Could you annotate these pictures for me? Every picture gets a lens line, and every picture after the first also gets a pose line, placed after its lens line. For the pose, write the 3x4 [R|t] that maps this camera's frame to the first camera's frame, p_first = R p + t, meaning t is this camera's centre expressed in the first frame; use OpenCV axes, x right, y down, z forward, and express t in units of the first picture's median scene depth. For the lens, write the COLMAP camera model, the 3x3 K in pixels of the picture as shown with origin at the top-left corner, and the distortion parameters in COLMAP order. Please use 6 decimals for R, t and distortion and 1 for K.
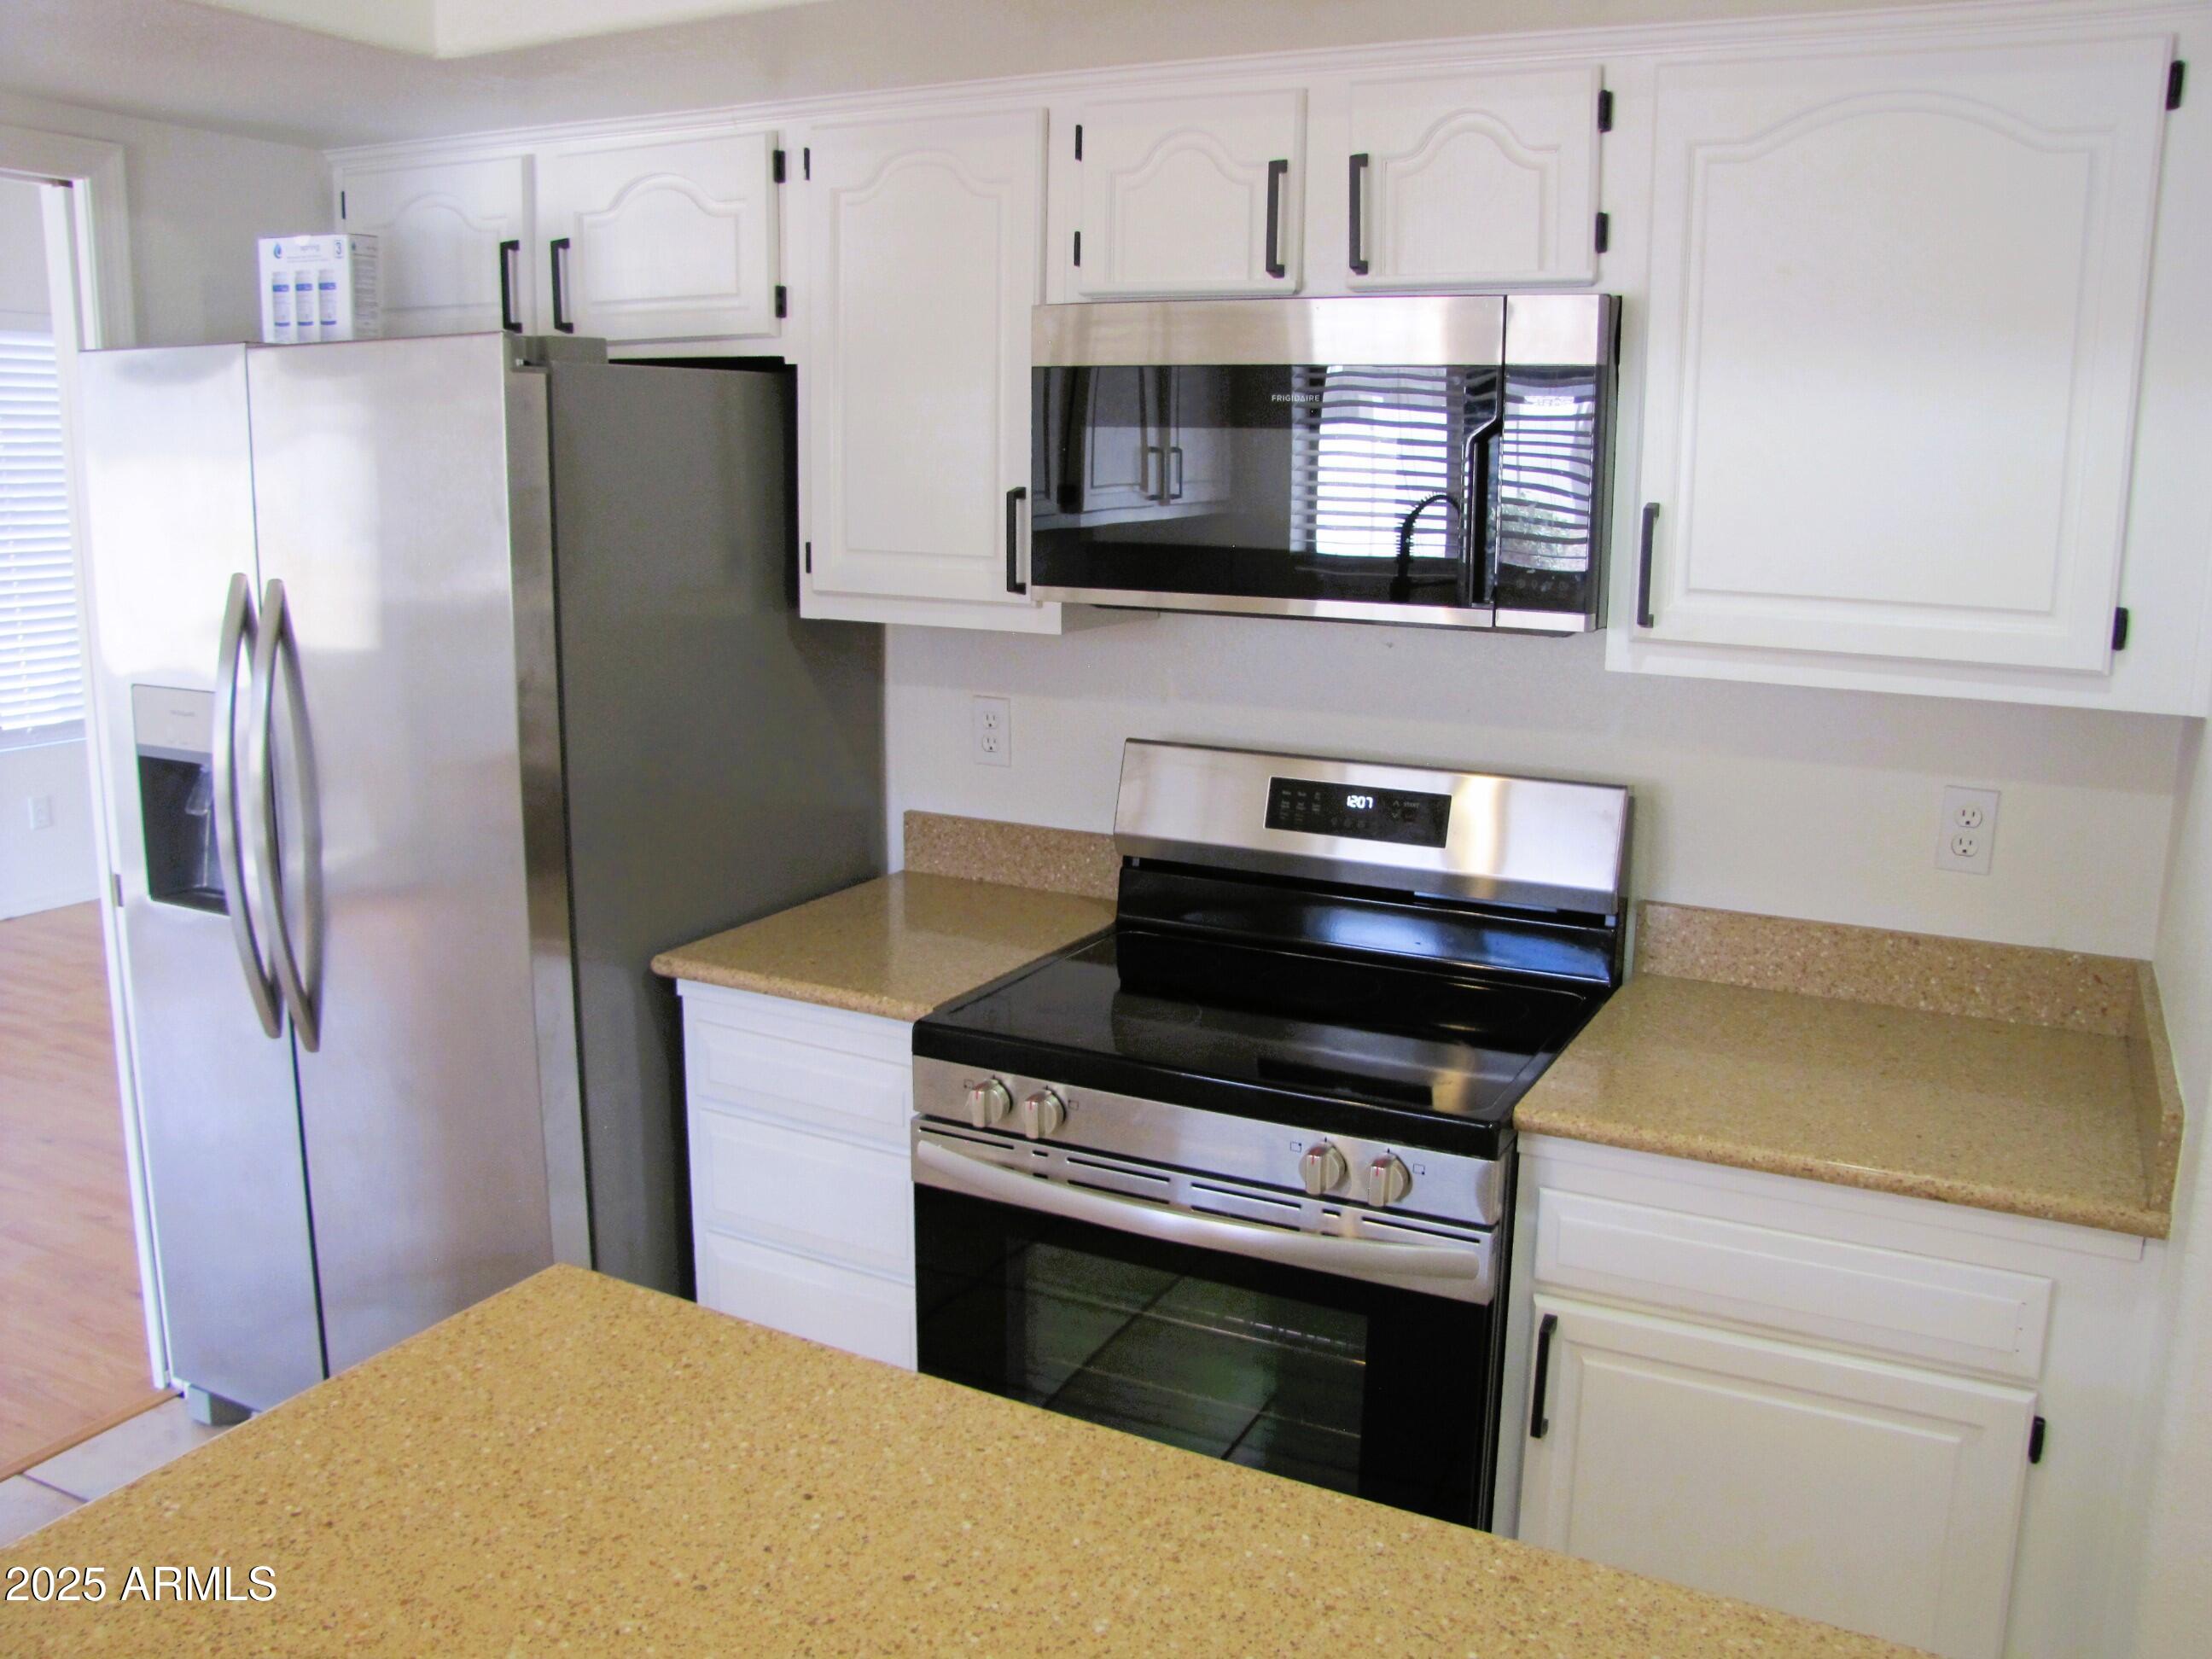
lens RADIAL K [[1859.1, 0, 1140.8], [0, 1859.1, 798.5], [0, 0, 1]] dist [-0.185835, 0.164882]
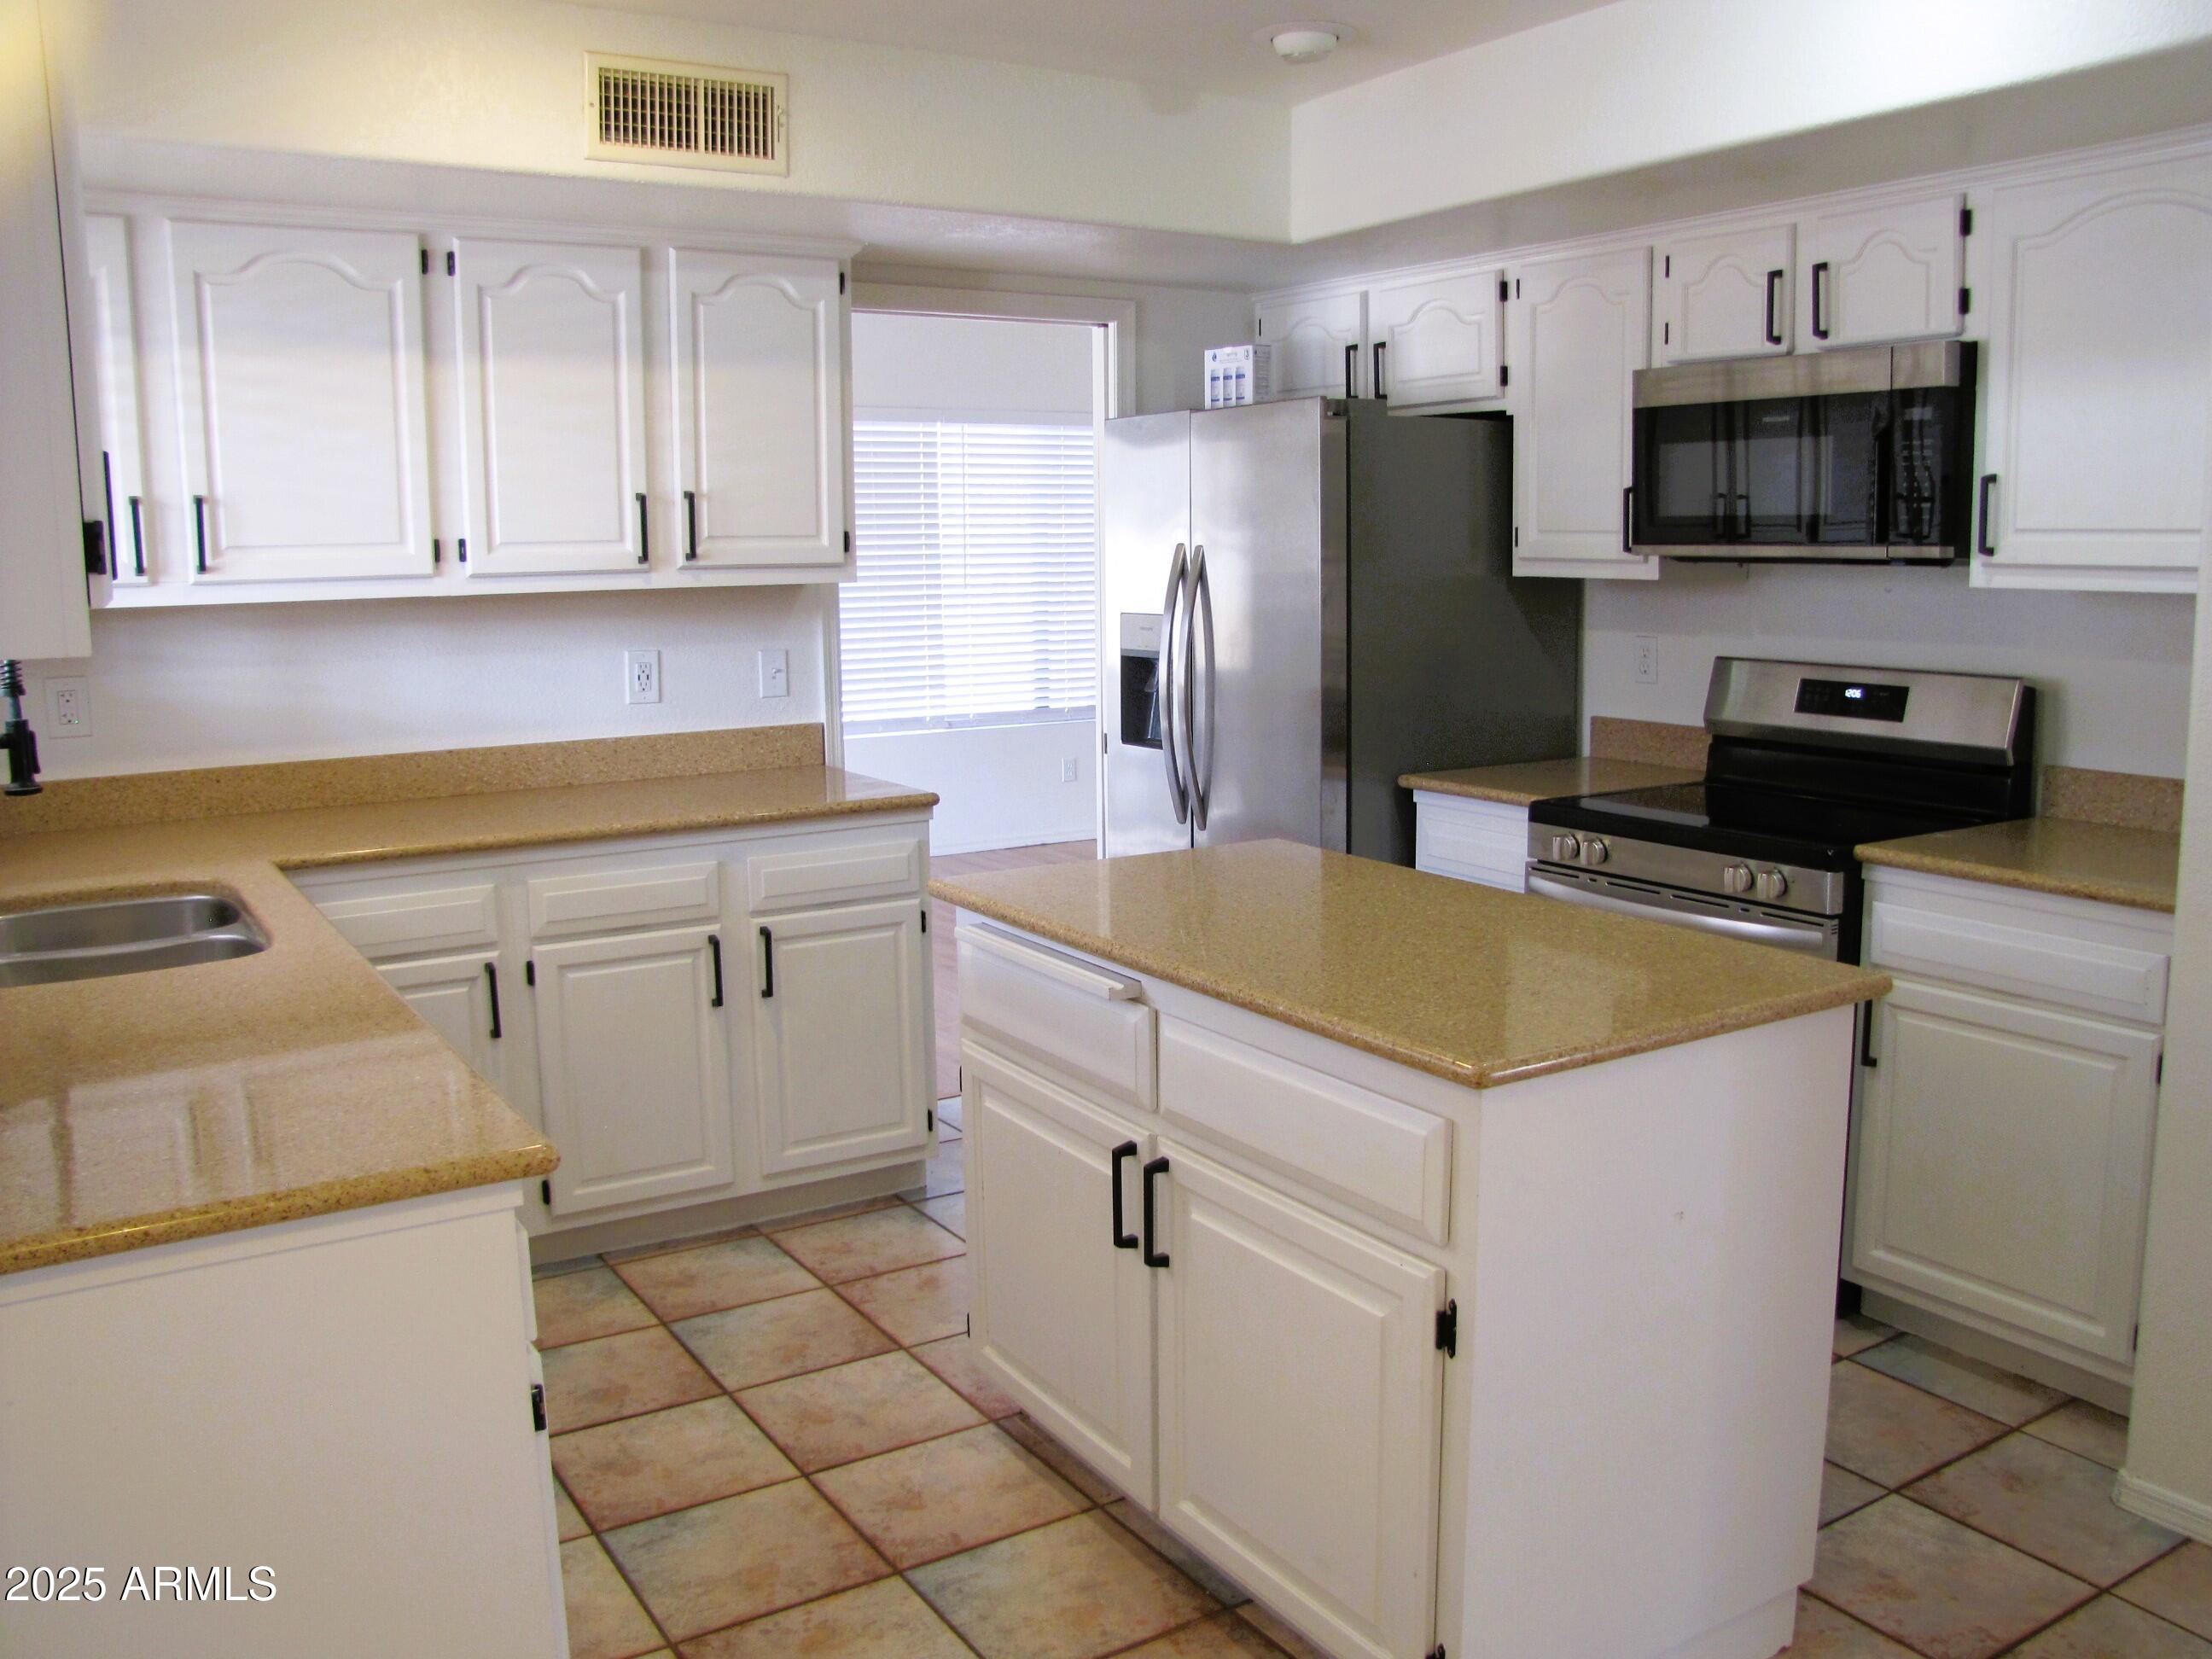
lens RADIAL K [[1859.1, 0, 1140.8], [0, 1859.1, 798.5], [0, 0, 1]] dist [-0.185835, 0.164882]
pose [[0.865856, 0.047499, -0.498033, 0.348120], [-0.073471, 0.996762, -0.032669, 0.173770], [0.494868, 0.064877, 0.866543, -0.524960]]
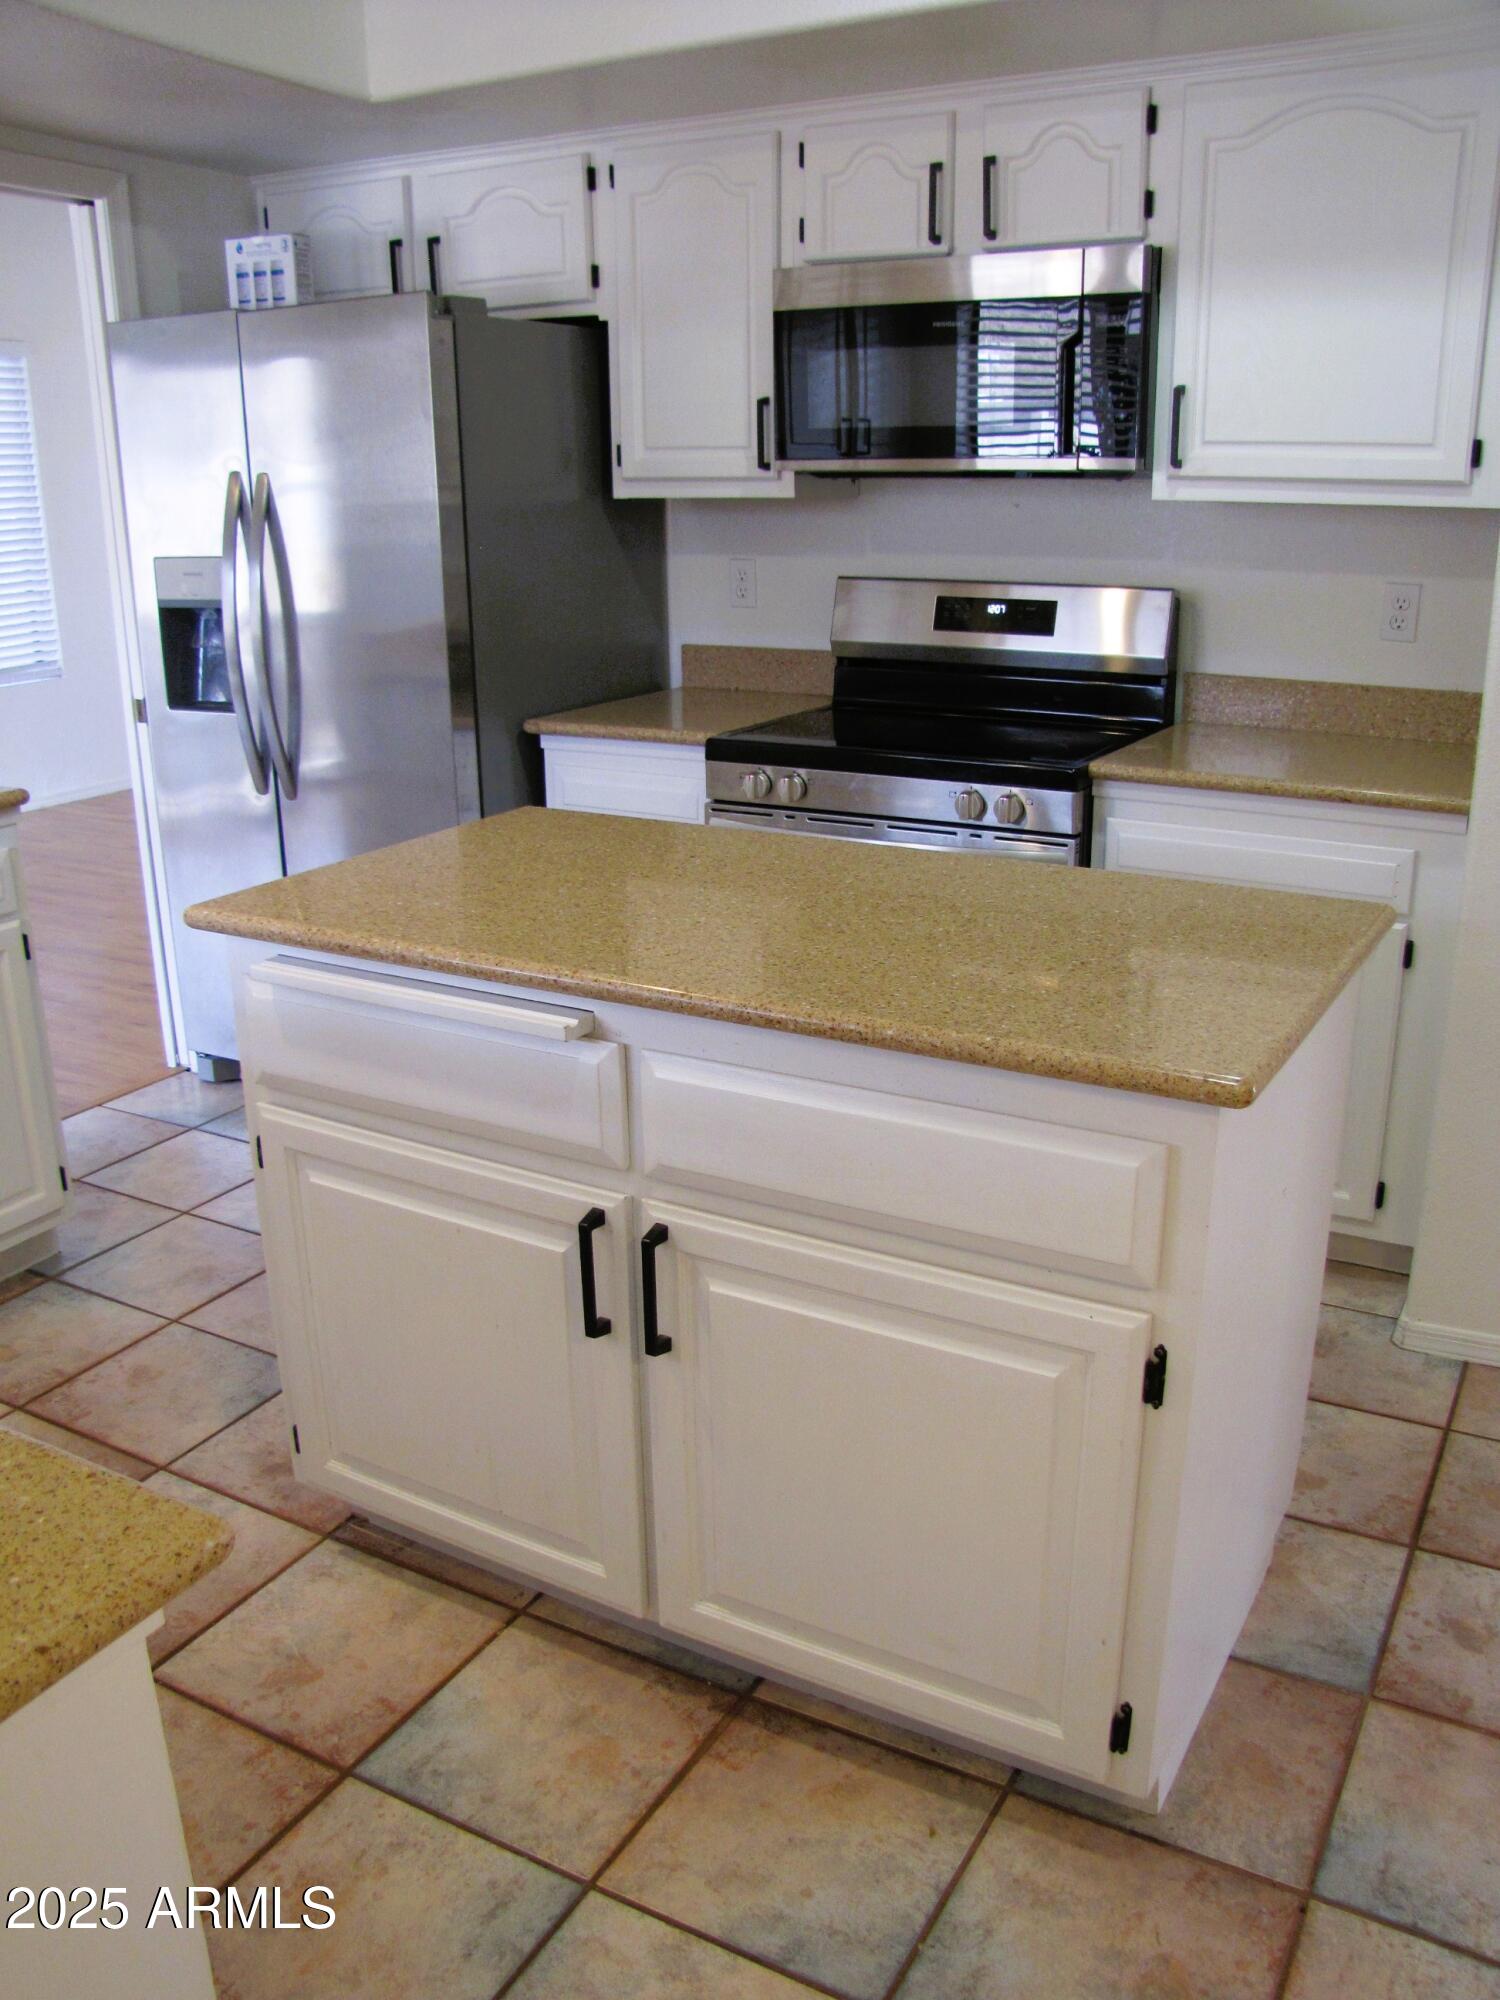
lens RADIAL K [[1678.8, 0, 774.8], [0, 1678.8, 1039.3], [0, 0, 1]] dist [-0.185654, 0.168727]
pose [[0.999315, -0.011584, -0.035157, -0.016844], [0.016404, 0.990008, 0.140055, 0.154302], [0.033183, -0.140535, 0.989519, -0.366253]]
